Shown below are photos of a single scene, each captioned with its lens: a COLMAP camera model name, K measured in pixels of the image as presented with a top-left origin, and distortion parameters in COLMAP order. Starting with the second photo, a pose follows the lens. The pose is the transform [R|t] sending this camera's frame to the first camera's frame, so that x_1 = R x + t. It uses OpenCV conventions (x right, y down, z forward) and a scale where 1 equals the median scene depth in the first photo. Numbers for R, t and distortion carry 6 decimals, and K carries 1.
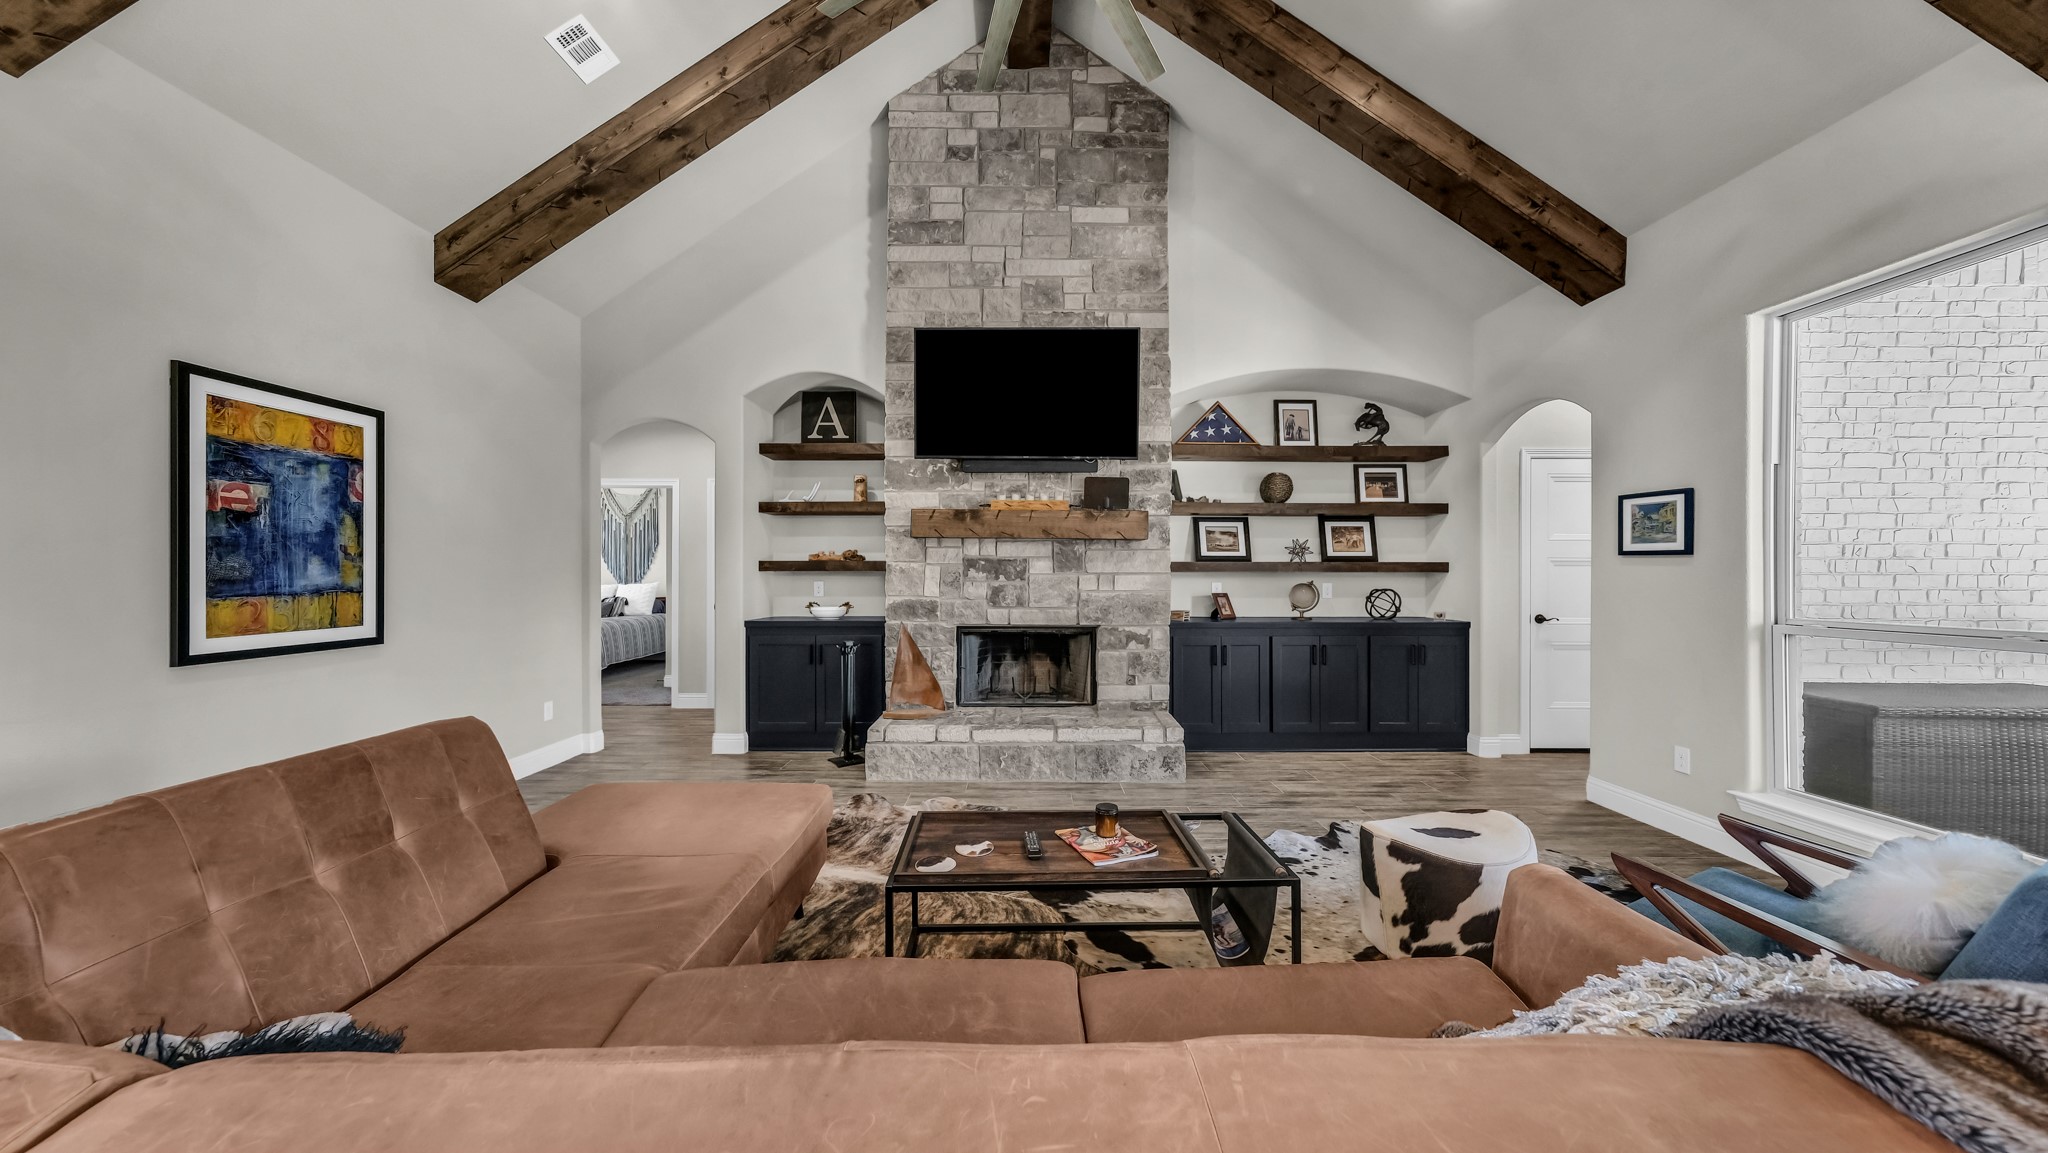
lens RADIAL K [[717.5, 0, 1037.9], [0, 717.5, 567.2], [0, 0, 1]] dist [-0.001723, 0.001590]
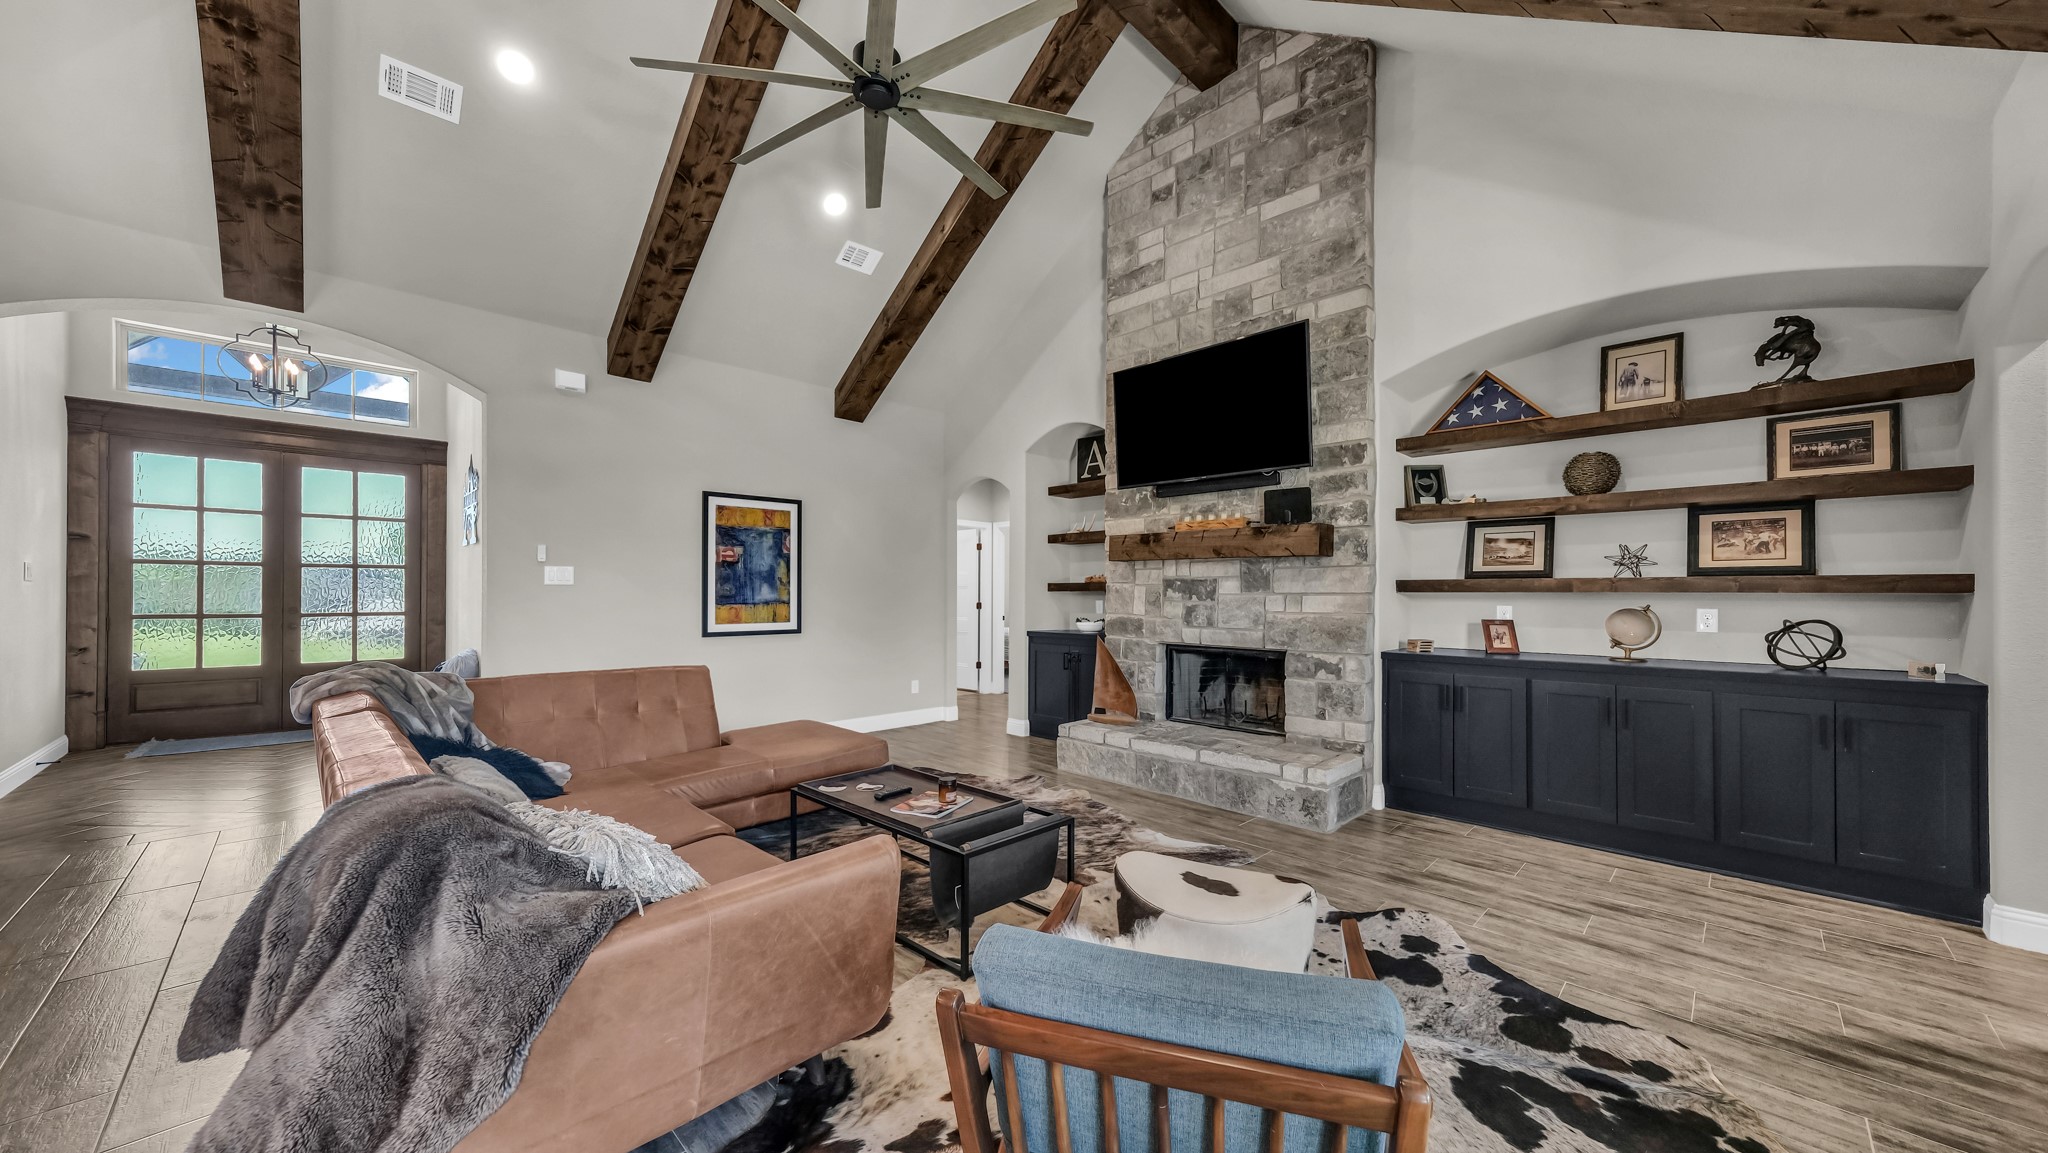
lens RADIAL K [[717.5, 0, 996.5], [0, 717.5, 590.8], [0, 0, 1]] dist [-0.001723, 0.001590]
pose [[0.690086, -0.001982, -0.723724, 0.489687], [0.003787, 0.999992, 0.000872, 0.002730], [0.723717, -0.003342, 0.690089, 0.095717]]
